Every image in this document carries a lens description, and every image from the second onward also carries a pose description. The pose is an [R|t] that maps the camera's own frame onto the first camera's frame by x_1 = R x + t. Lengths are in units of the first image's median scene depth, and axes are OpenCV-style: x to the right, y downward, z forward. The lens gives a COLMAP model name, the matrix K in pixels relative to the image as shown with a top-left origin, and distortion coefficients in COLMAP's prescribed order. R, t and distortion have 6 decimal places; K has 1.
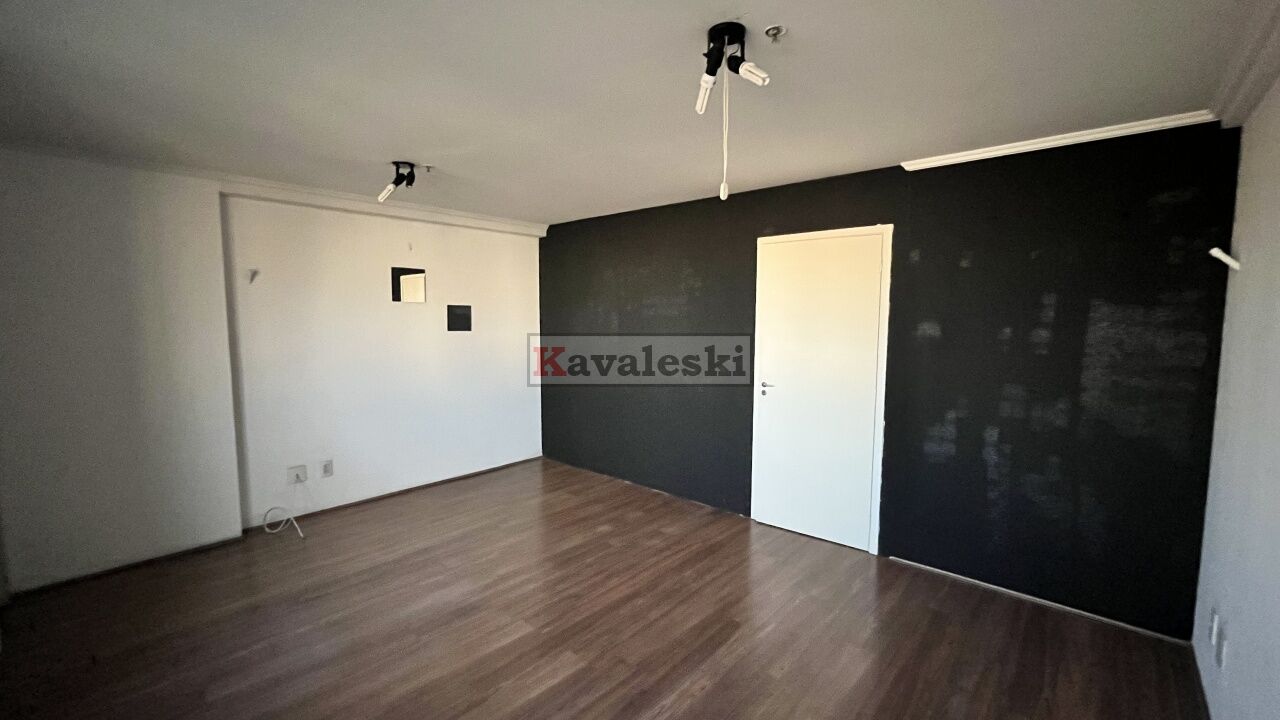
lens RADIAL K [[522.1, 0, 638.9], [0, 522.1, 357.2], [0, 0, 1]] dist [-0.001625, -0.000162]
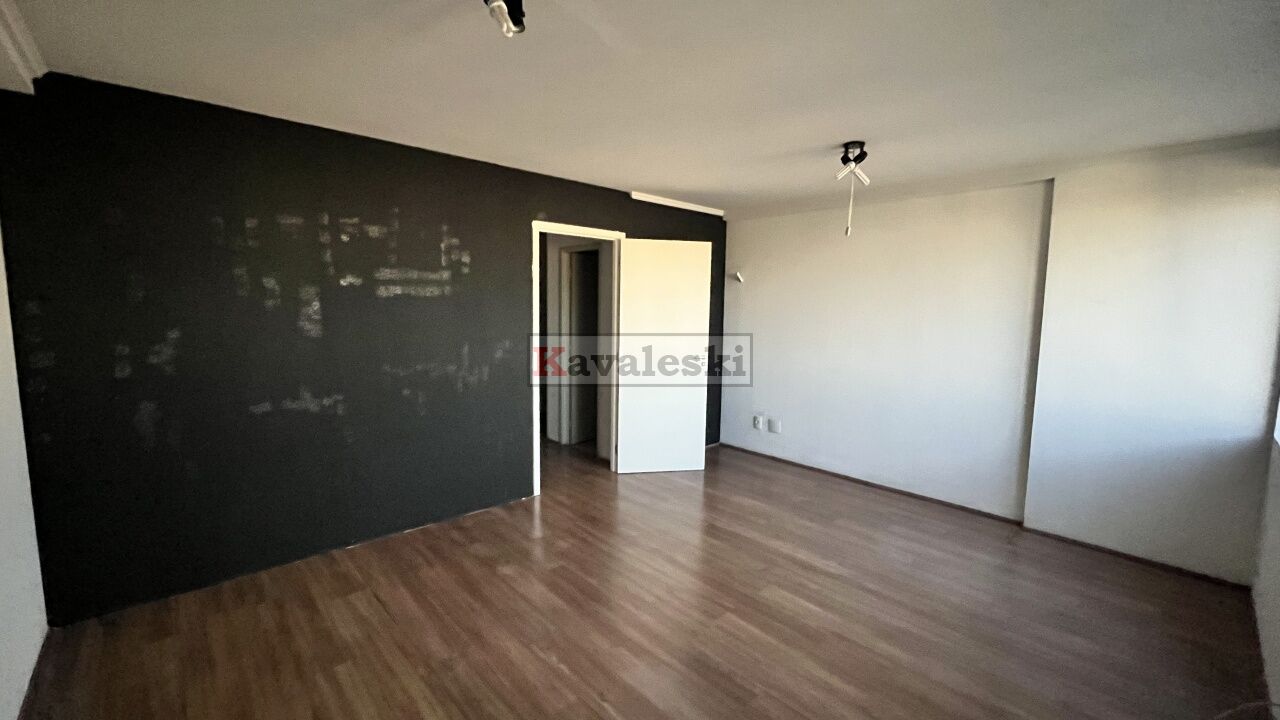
lens RADIAL K [[528.3, 0, 636.3], [0, 528.3, 357.3], [0, 0, 1]] dist [-0.000062, -0.000016]
pose [[0.091052, -0.106962, 0.990085, -0.850676], [0.065150, 0.992725, 0.101256, -0.059134], [-0.993713, 0.055284, 0.097358, 0.763499]]
